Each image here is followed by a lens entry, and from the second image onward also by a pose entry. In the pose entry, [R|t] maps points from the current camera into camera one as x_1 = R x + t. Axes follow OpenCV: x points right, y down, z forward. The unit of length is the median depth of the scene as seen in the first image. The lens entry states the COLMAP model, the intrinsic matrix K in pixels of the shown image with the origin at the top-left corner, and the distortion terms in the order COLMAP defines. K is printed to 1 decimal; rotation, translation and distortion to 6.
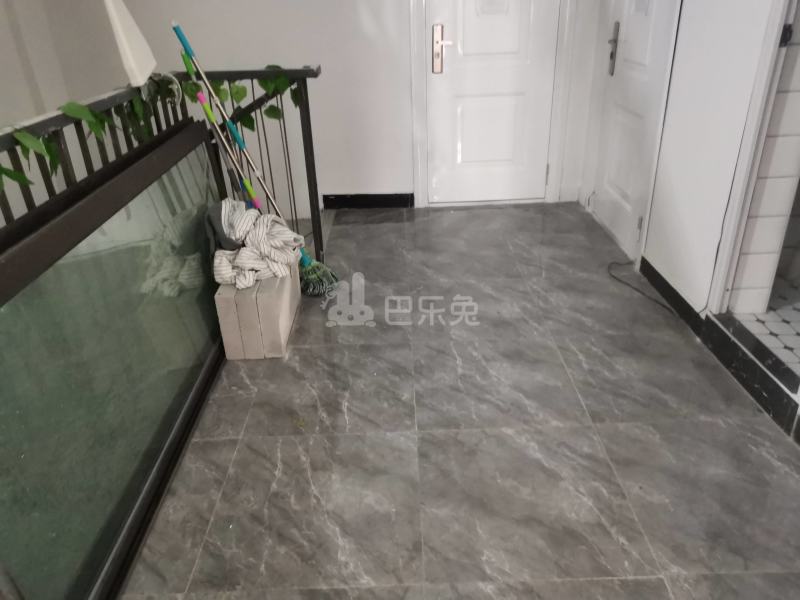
lens RADIAL K [[632.3, 0, 400.8], [0, 632.3, 297.3], [0, 0, 1]] dist [0.120509, -0.122263]
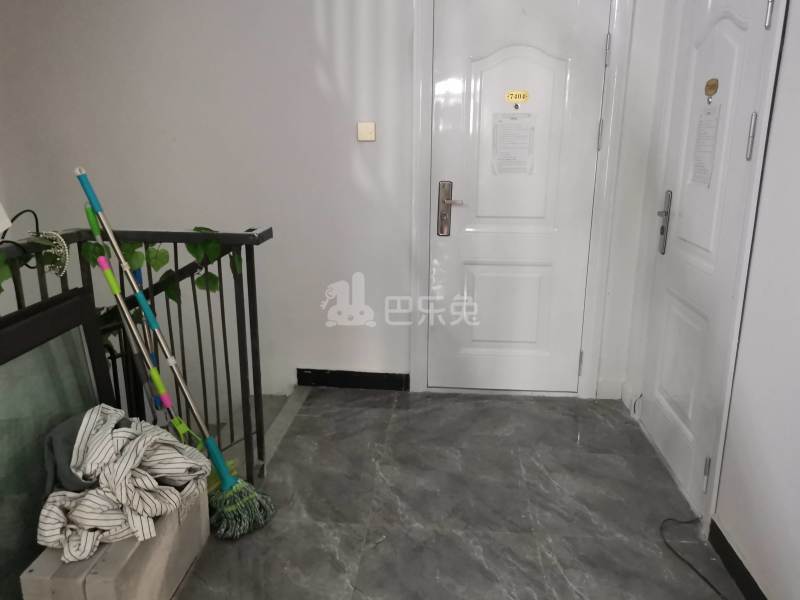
lens RADIAL K [[632.3, 0, 400.8], [0, 632.3, 297.3], [0, 0, 1]] dist [0.120509, -0.122263]
pose [[0.994421, 0.063928, -0.083903, 0.093193], [-0.079135, 0.978062, -0.192699, -0.137393], [0.069743, 0.198263, 0.977664, 0.263784]]
